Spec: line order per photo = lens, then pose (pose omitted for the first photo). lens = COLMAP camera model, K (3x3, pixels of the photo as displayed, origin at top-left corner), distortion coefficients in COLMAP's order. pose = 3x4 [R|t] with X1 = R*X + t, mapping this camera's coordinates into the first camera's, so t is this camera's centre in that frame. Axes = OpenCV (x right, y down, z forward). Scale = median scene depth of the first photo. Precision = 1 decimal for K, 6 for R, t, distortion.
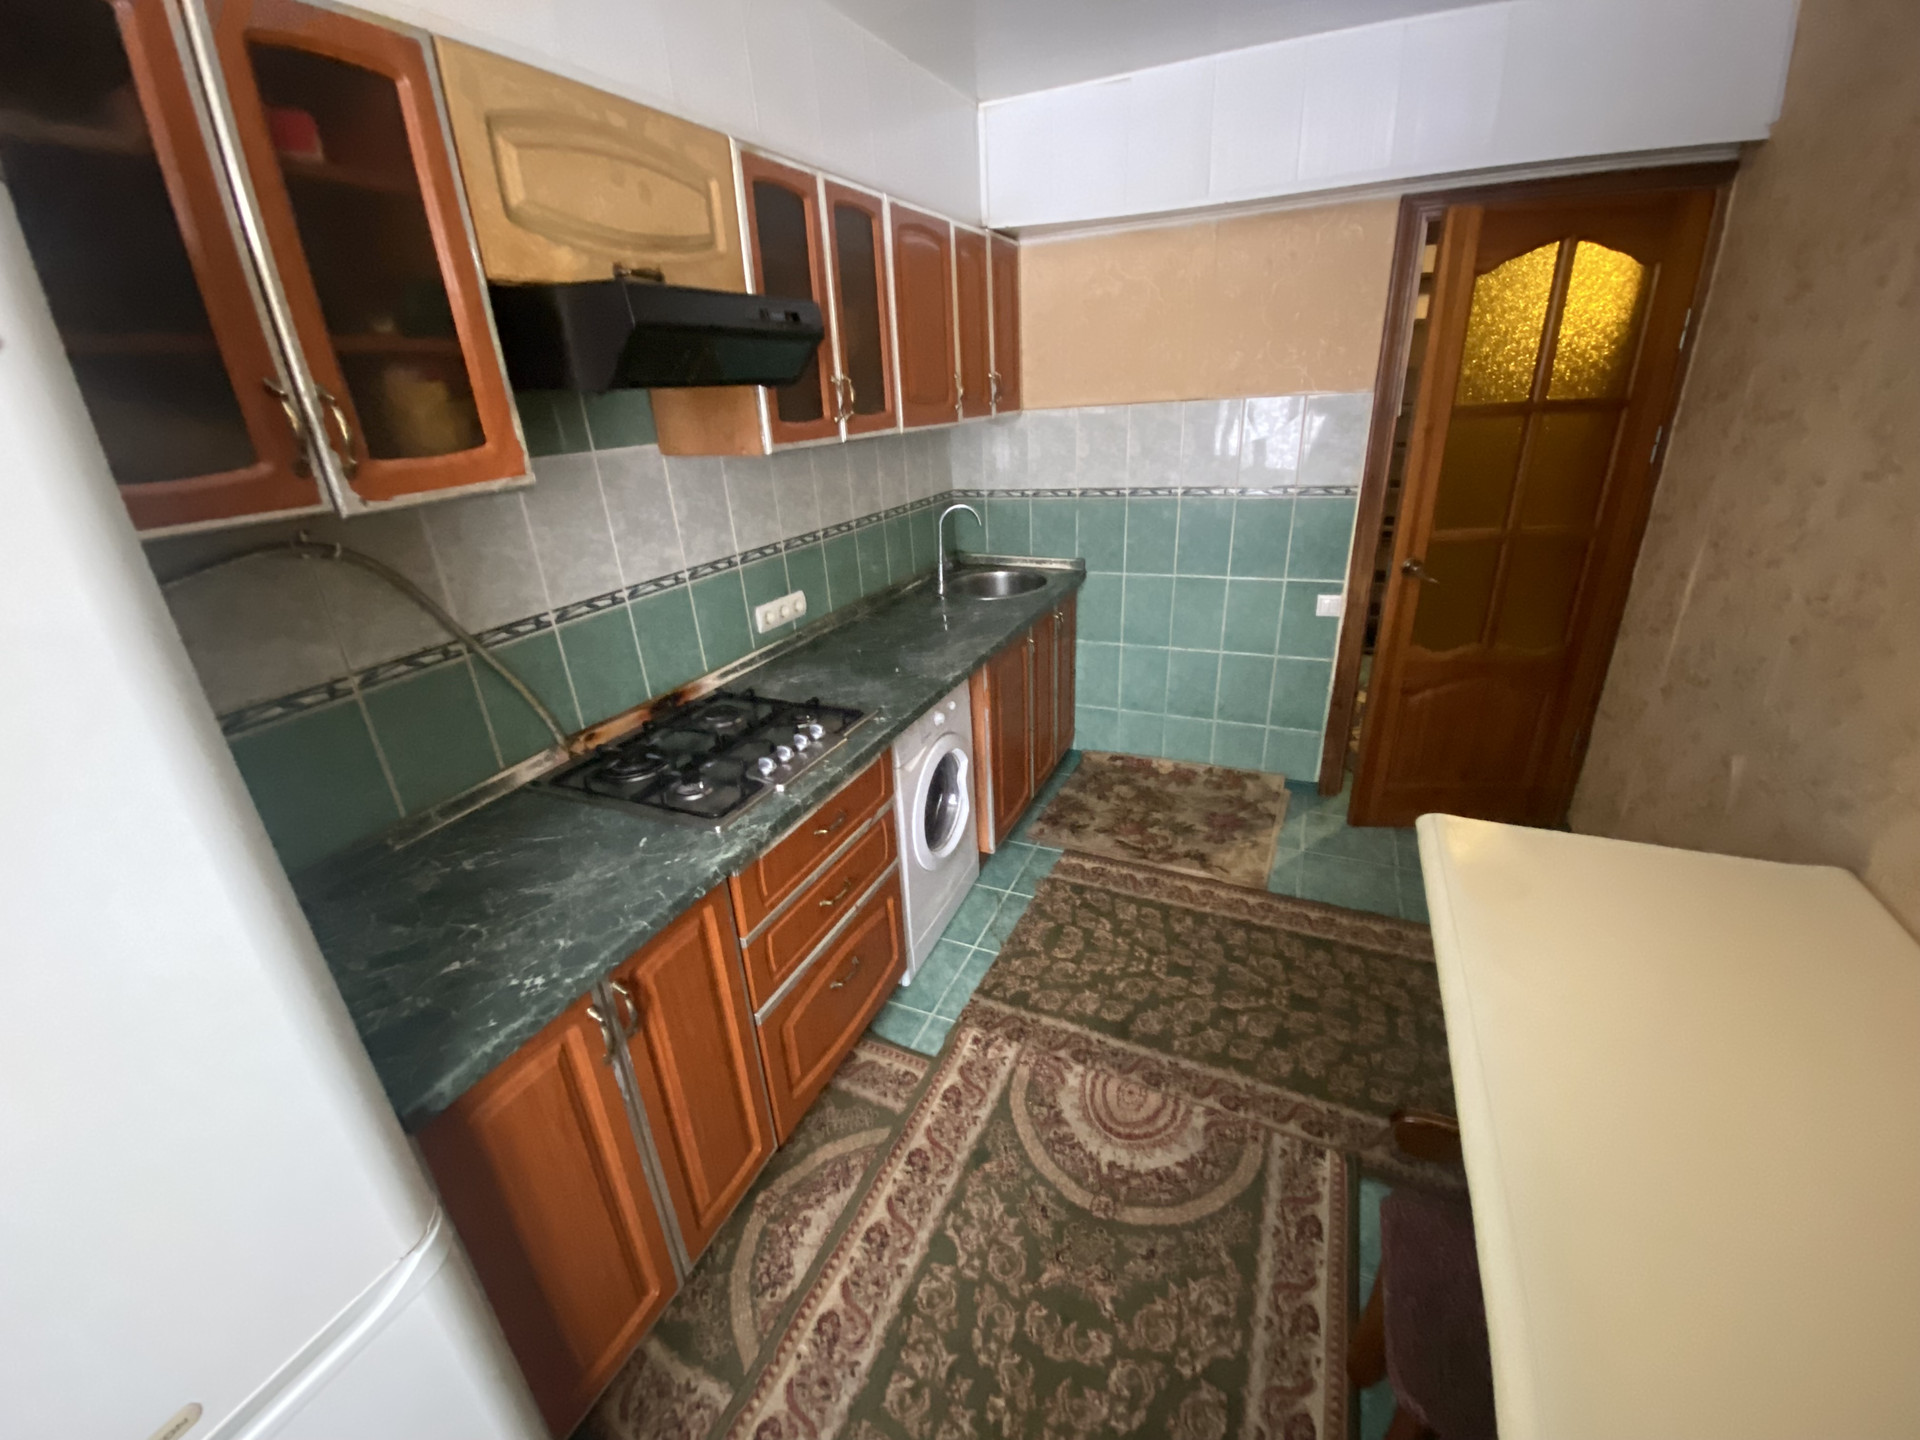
lens RADIAL K [[775.0, 0, 952.3], [0, 775.0, 719.1], [0, 0, 1]] dist [0.000686, -0.007681]
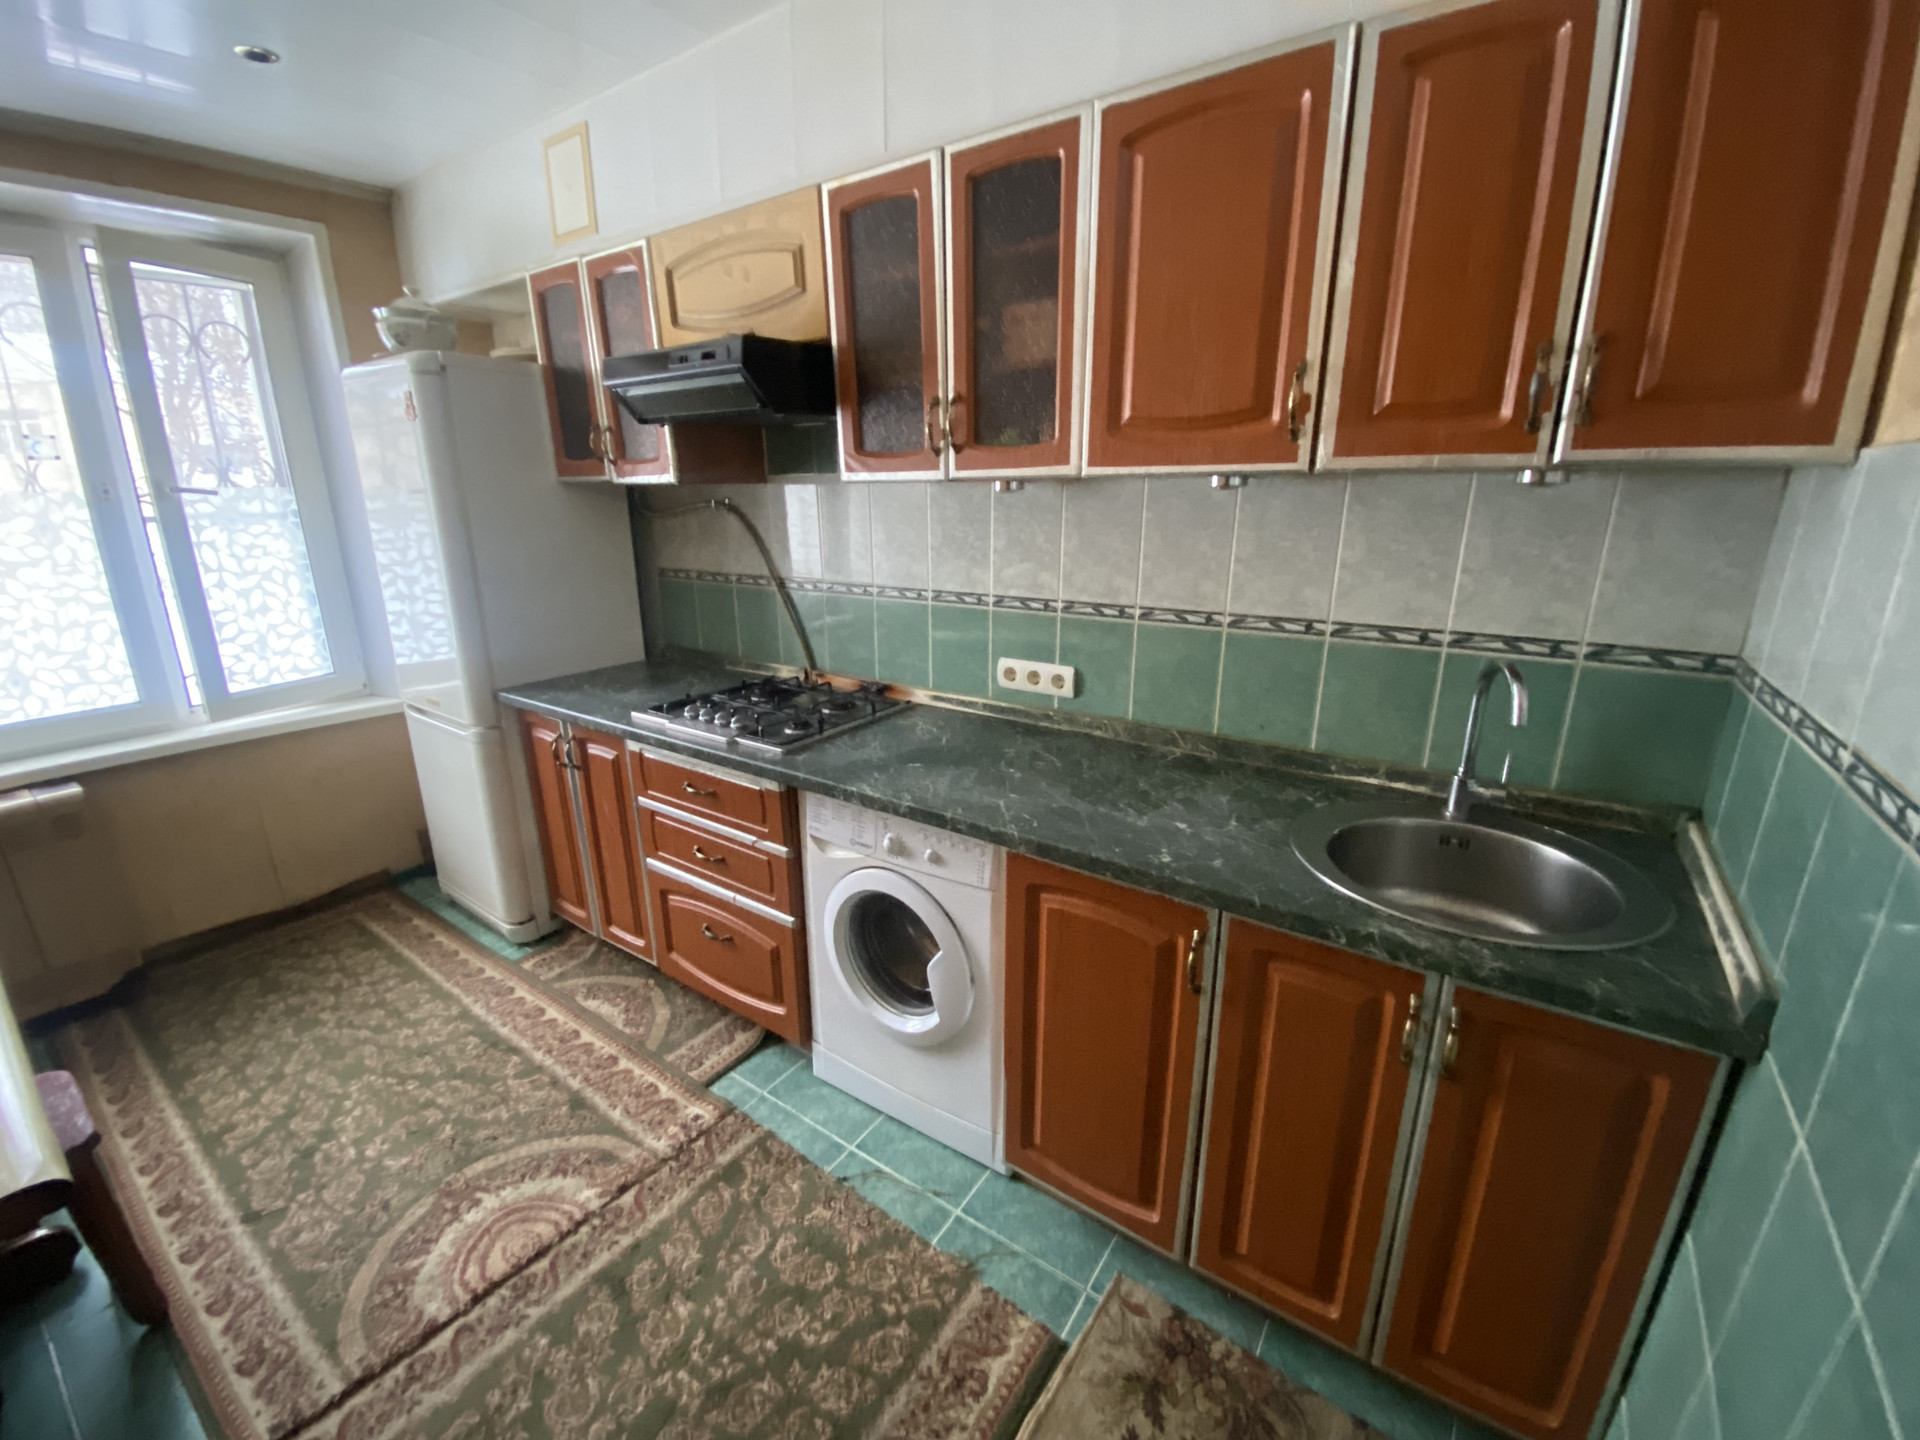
lens RADIAL K [[790.1, 0, 965.8], [0, 790.1, 710.8], [0, 0, 1]] dist [-0.009501, -0.003312]
pose [[-0.183142, 0.317553, -0.930387, 0.673323], [-0.368917, 0.855029, 0.364452, -0.442315], [0.911240, 0.409982, -0.039441, 1.116853]]
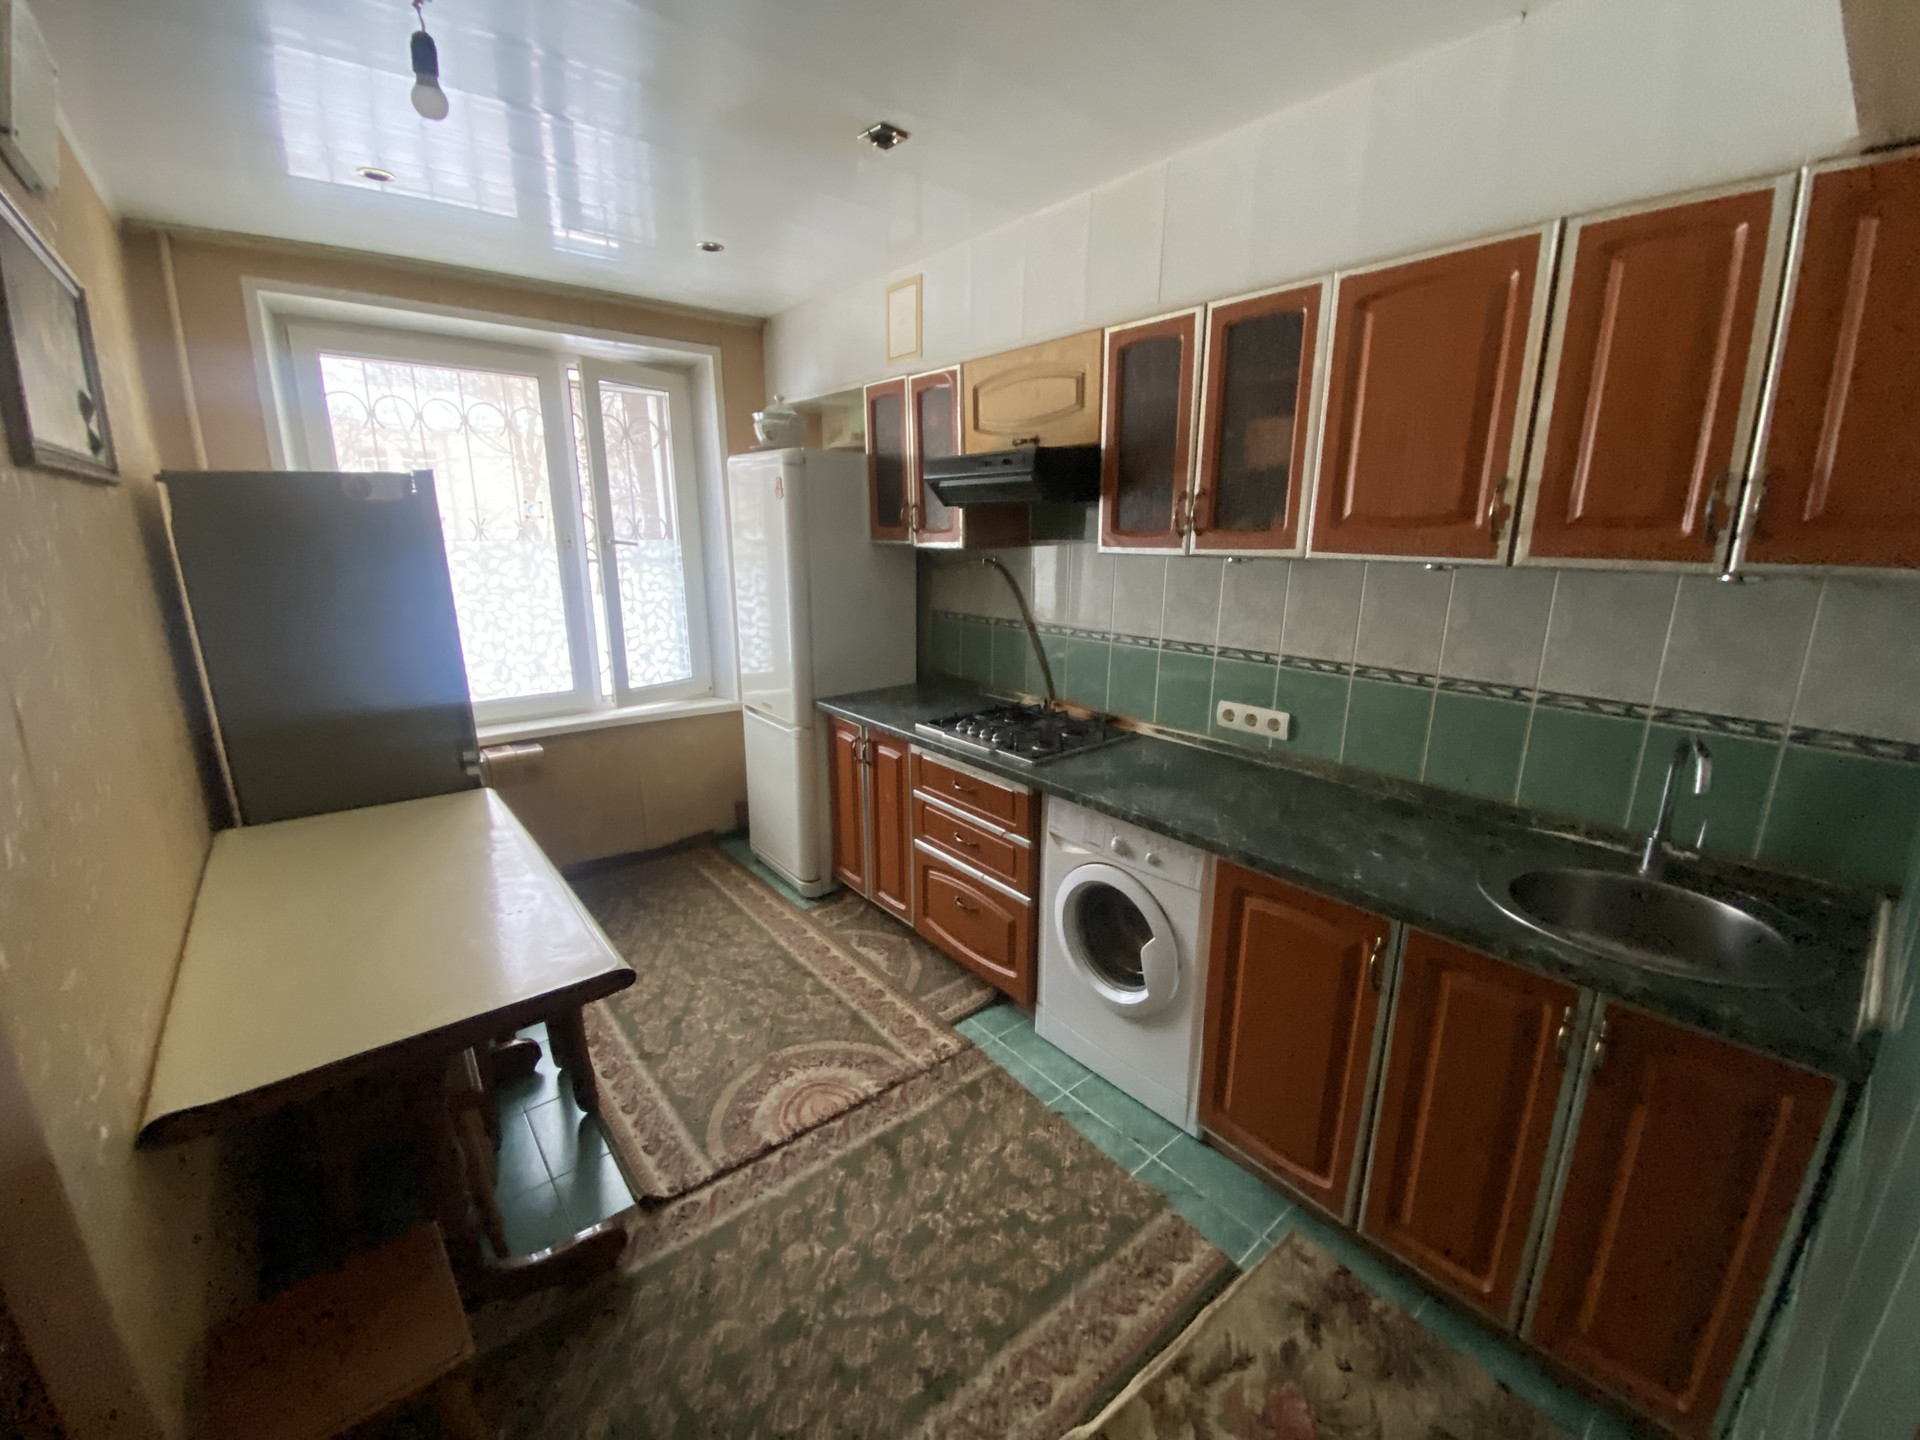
lens RADIAL K [[775.0, 0, 961.4], [0, 775.0, 712.2], [0, 0, 1]] dist [0.000686, -0.007681]
pose [[-0.443948, 0.262386, -0.856775, 0.870876], [-0.328176, 0.842118, 0.427945, -0.501876], [0.833793, 0.471159, -0.287748, 1.107167]]
